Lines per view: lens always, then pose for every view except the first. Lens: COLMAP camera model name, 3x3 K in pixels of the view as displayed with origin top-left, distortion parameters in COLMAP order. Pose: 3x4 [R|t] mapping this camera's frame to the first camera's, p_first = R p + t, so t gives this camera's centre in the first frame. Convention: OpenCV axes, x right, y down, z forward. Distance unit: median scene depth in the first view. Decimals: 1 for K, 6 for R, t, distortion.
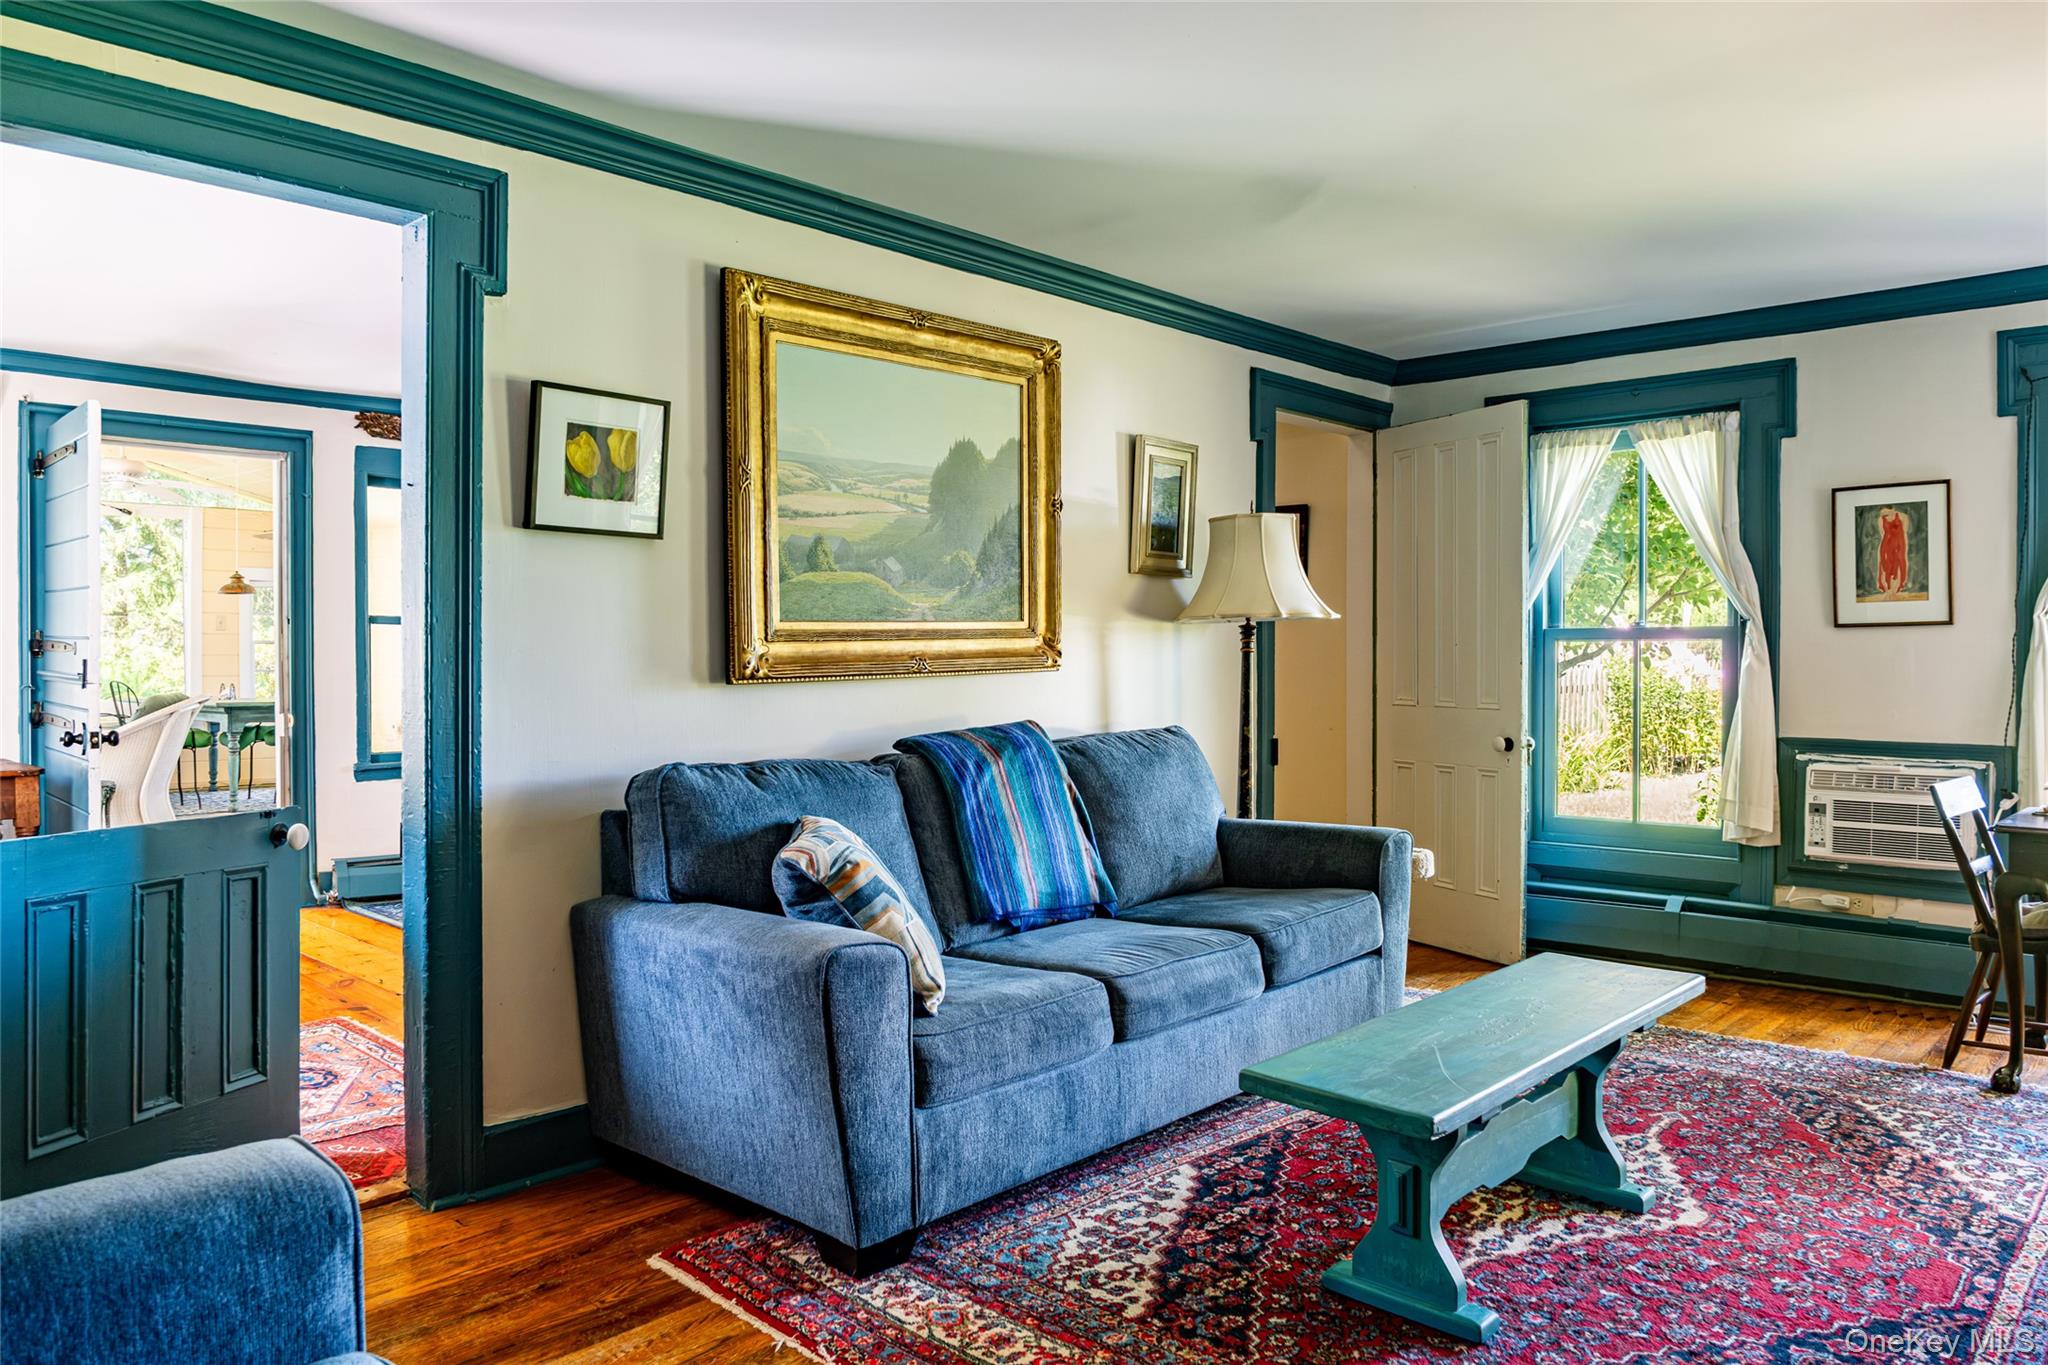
lens RADIAL K [[1396.9, 0, 1024.0], [0, 1396.9, 682.5], [0, 0, 1]] dist [-0.007908, -0.032913]
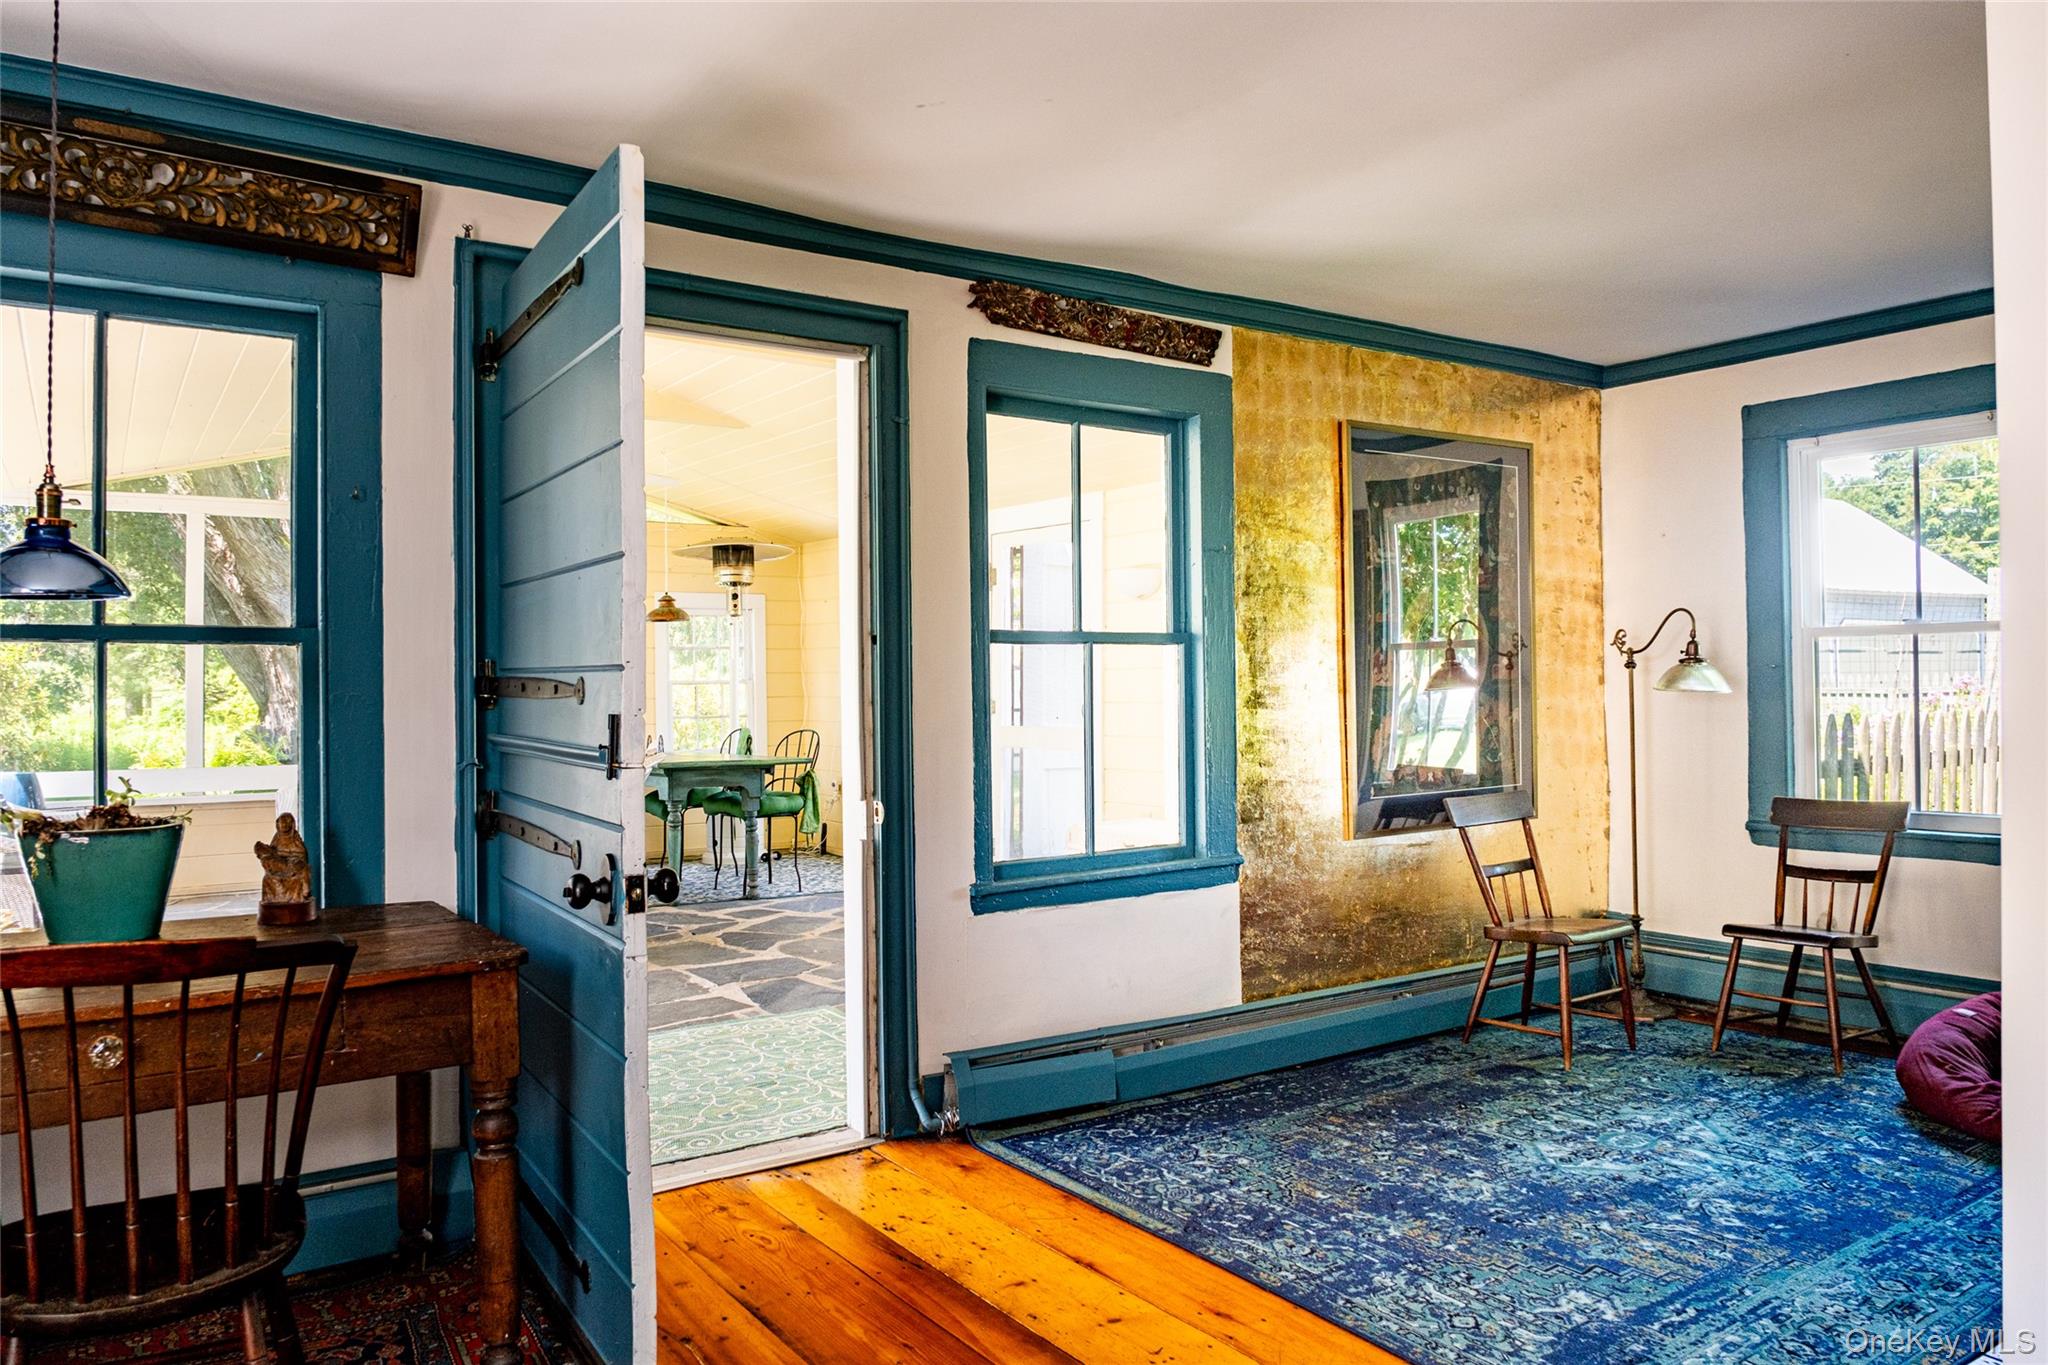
lens RADIAL K [[1396.9, 0, 1024.0], [0, 1396.9, 682.5], [0, 0, 1]] dist [-0.007908, -0.032913]
pose [[0.979278, -0.015887, -0.201896, -0.350405], [0.010994, 0.999619, -0.025336, -0.011069], [0.202221, 0.022592, 0.979079, 0.445151]]
